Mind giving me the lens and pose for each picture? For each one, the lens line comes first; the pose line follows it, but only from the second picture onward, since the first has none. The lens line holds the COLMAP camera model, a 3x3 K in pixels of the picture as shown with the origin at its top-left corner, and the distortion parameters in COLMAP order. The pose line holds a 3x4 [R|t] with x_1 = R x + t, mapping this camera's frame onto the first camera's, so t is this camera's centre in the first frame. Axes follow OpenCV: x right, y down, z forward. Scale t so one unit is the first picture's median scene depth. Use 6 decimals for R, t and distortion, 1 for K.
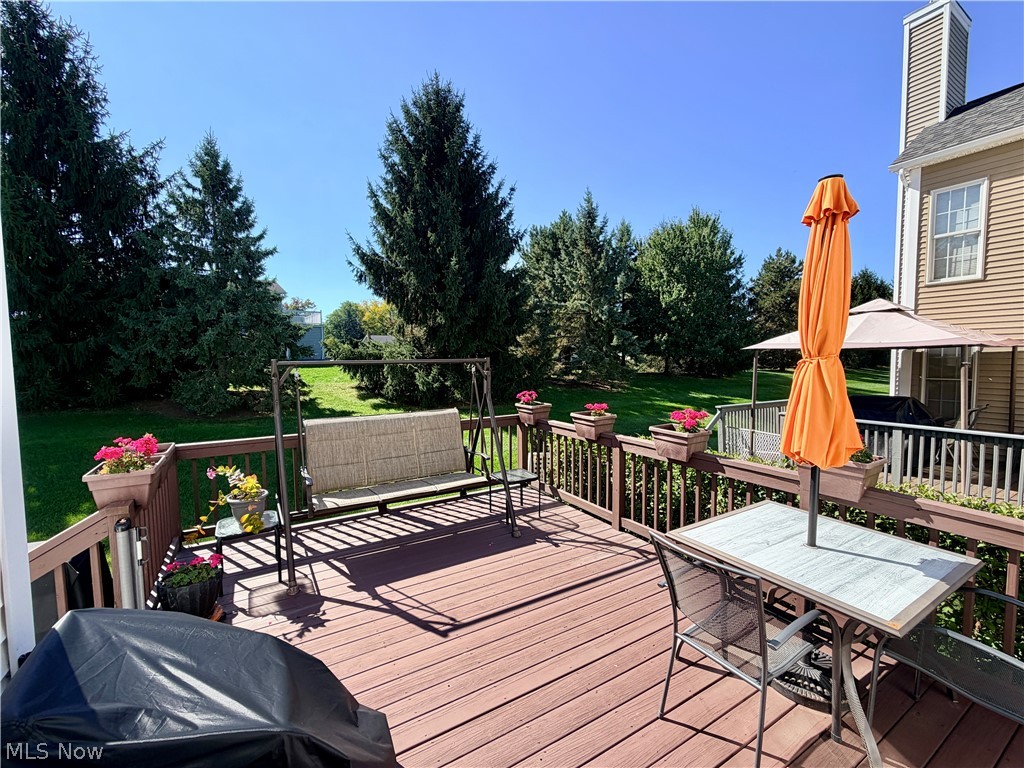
lens RADIAL K [[409.3, 0, 512.0], [0, 409.3, 384.0], [0, 0, 1]] dist [-0.001740, -0.000086]
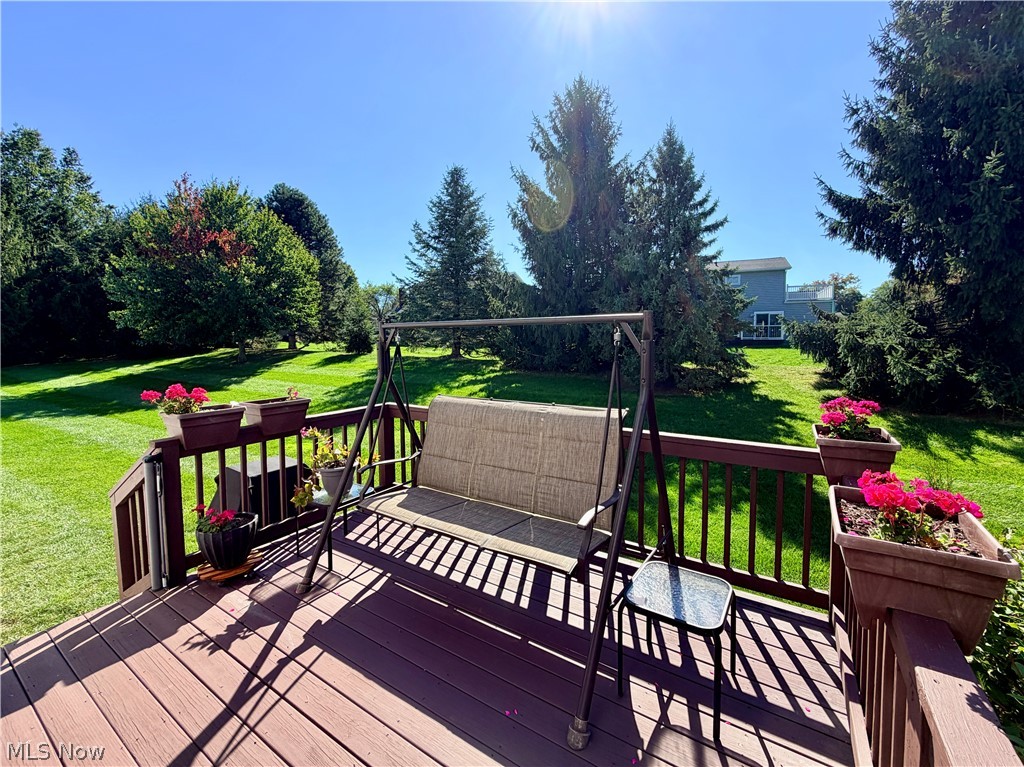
lens RADIAL K [[421.9, 0, 514.7], [0, 421.9, 368.1], [0, 0, 1]] dist [-0.001861, 0.000013]
pose [[0.479107, 0.064471, -0.875386, 0.068770], [-0.057813, 0.997451, 0.041819, -0.003033], [0.875851, 0.030573, 0.481613, 0.153871]]
